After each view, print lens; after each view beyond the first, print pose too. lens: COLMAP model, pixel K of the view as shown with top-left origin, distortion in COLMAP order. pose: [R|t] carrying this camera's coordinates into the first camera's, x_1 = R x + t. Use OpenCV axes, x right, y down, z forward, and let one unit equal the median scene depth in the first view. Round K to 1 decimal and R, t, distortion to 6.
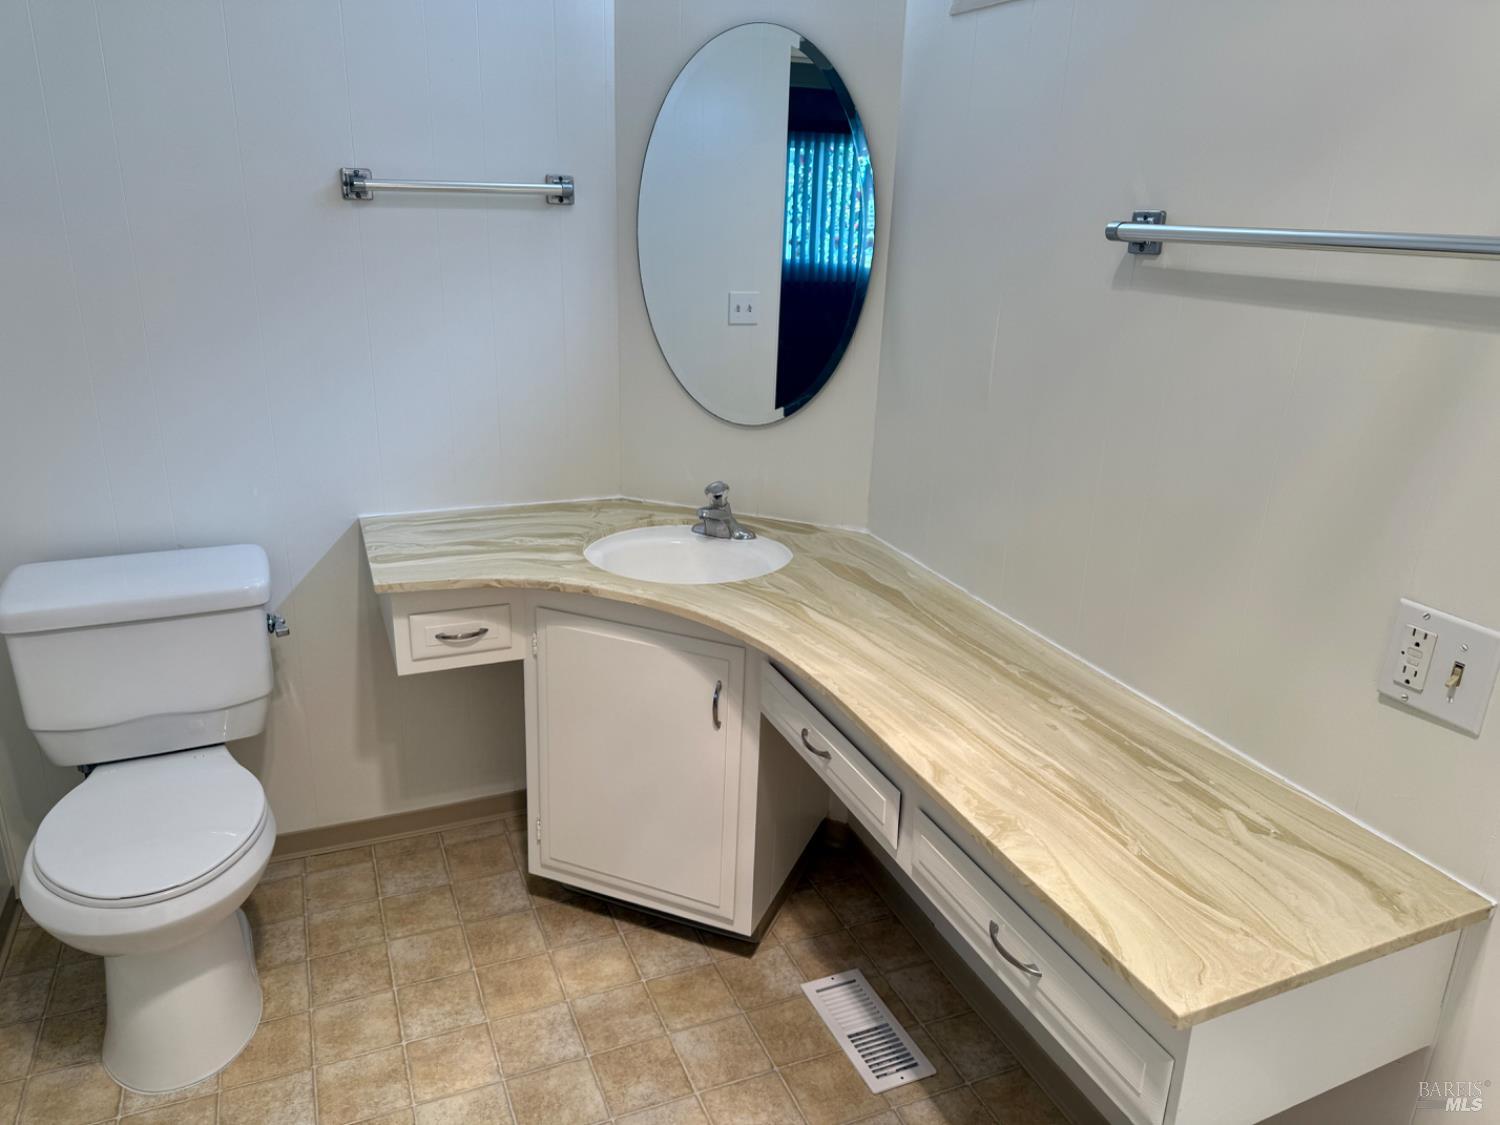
lens RADIAL K [[1059.2, 0, 750.7], [0, 1059.2, 560.9], [0, 0, 1]] dist [0.070031, -0.076415]
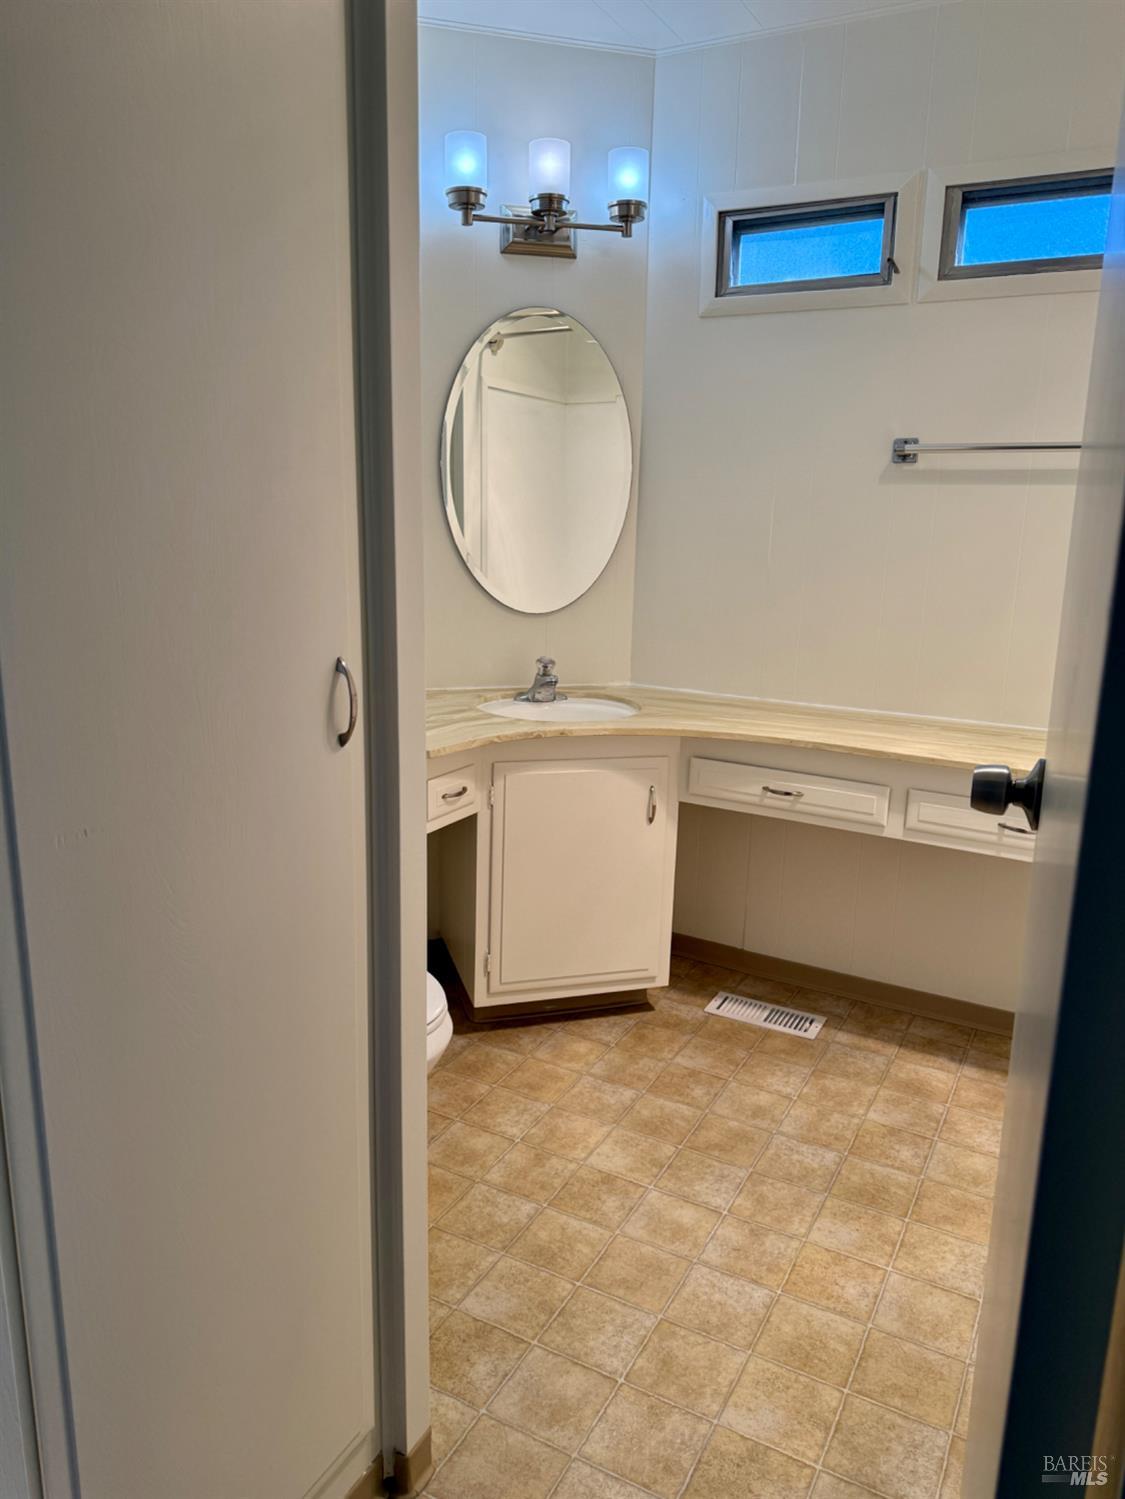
lens RADIAL K [[1058.5, 0, 528.6], [0, 1058.5, 745.3], [0, 0, 1]] dist [0.070031, -0.076415]
pose [[0.787954, -0.147744, 0.597746, -0.962826], [0.195979, 0.980478, -0.015998, 0.056088], [-0.583713, 0.129752, 0.801526, 0.021331]]
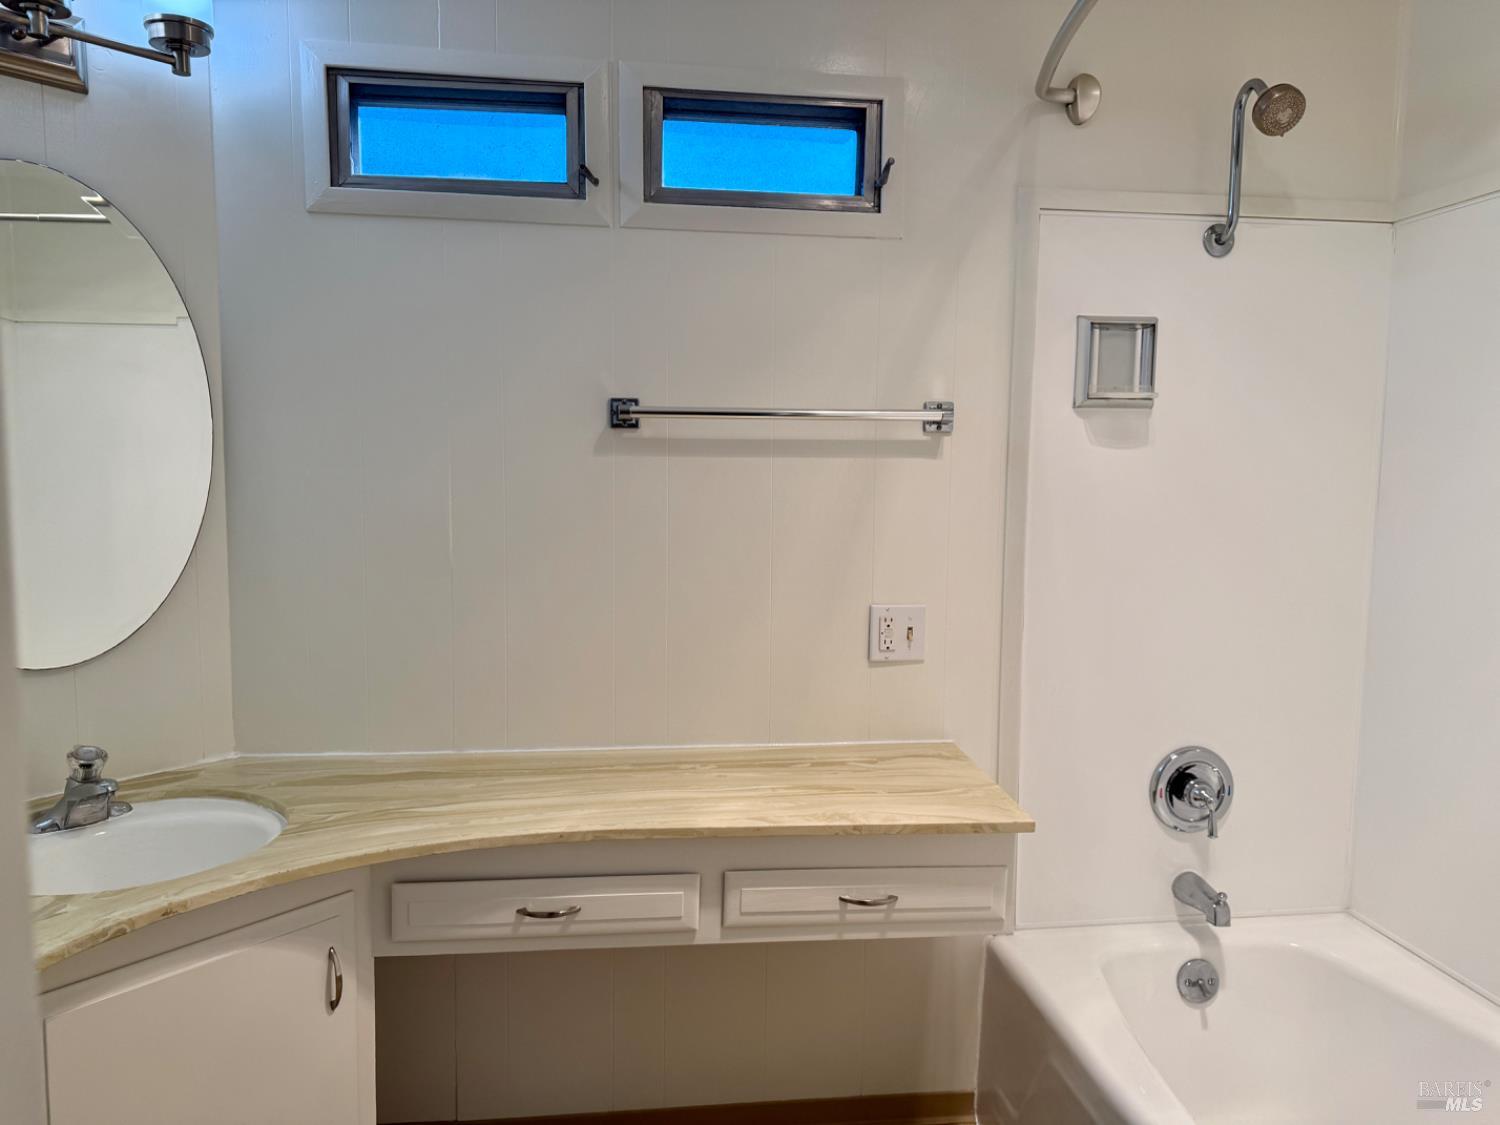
lens RADIAL K [[1059.2, 0, 740.9], [0, 1059.2, 564.9], [0, 0, 1]] dist [0.070031, -0.076415]
pose [[0.266147, -0.124066, 0.955915, -0.702394], [0.302737, 0.952263, 0.039303, -0.101497], [-0.915159, 0.278930, 0.291002, 0.413633]]
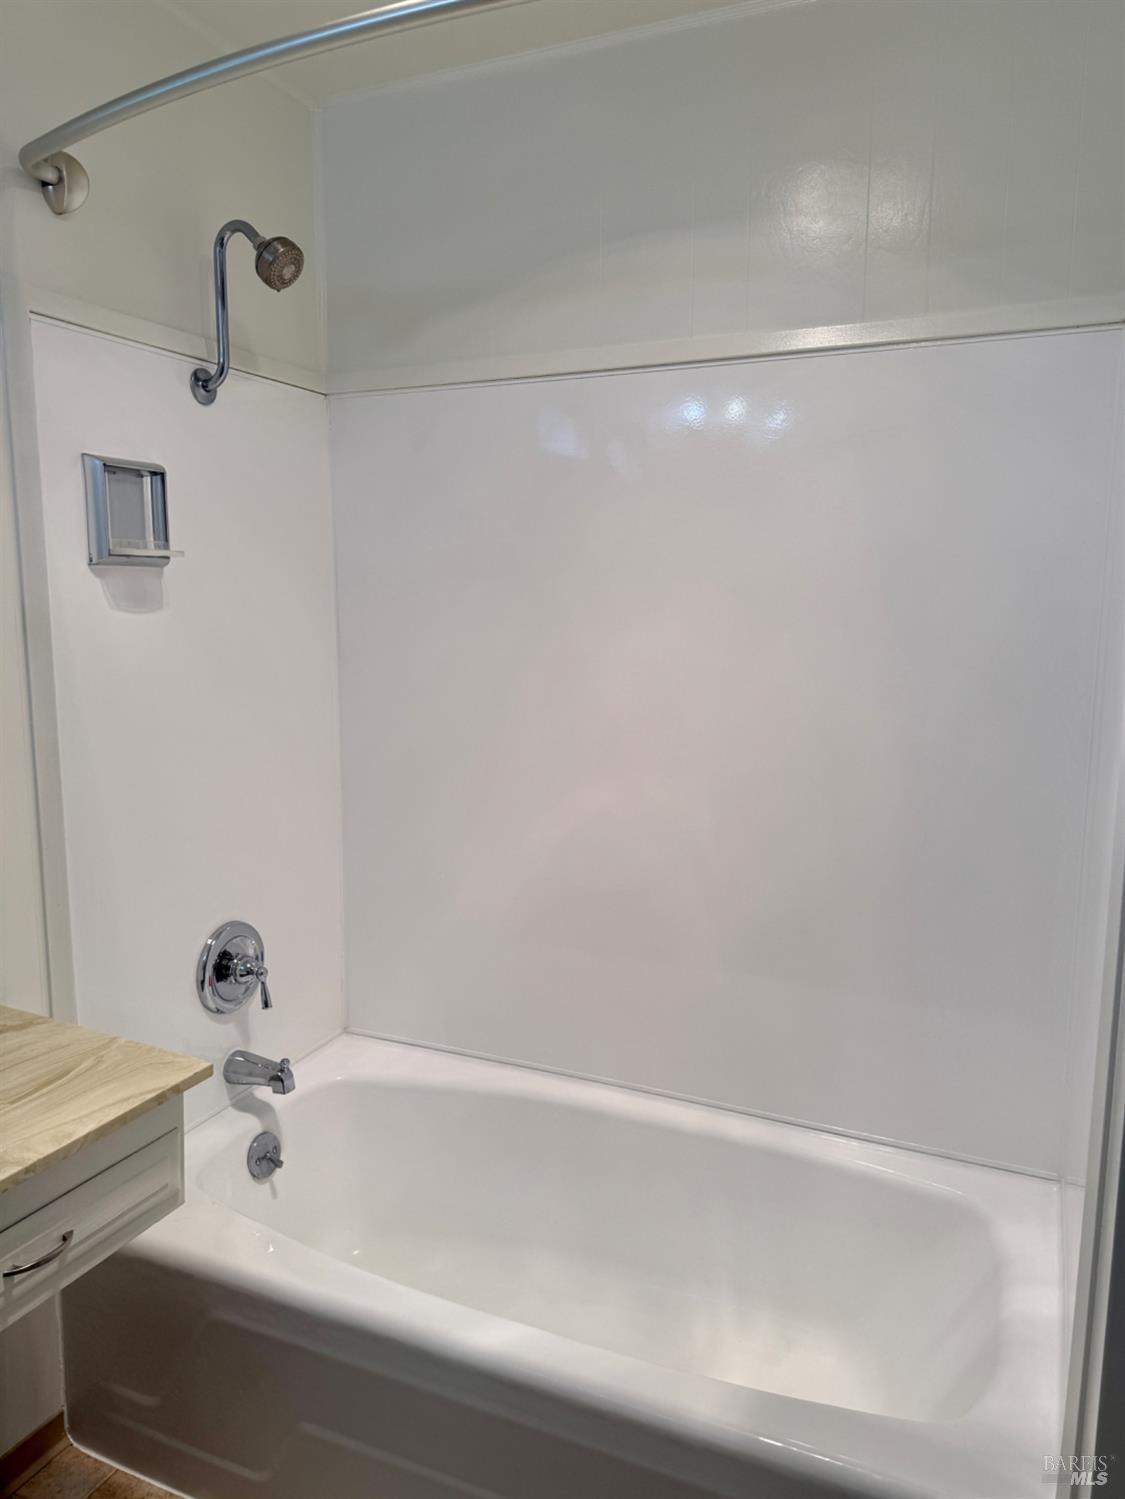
lens RADIAL K [[1058.5, 0, 551.1], [0, 1058.5, 750.9], [0, 0, 1]] dist [0.070031, -0.076415]
pose [[-0.677950, -0.134341, 0.722728, -0.488531], [0.213730, 0.904665, 0.368647, -0.219108], [-0.703351, 0.404393, -0.584606, 0.699216]]
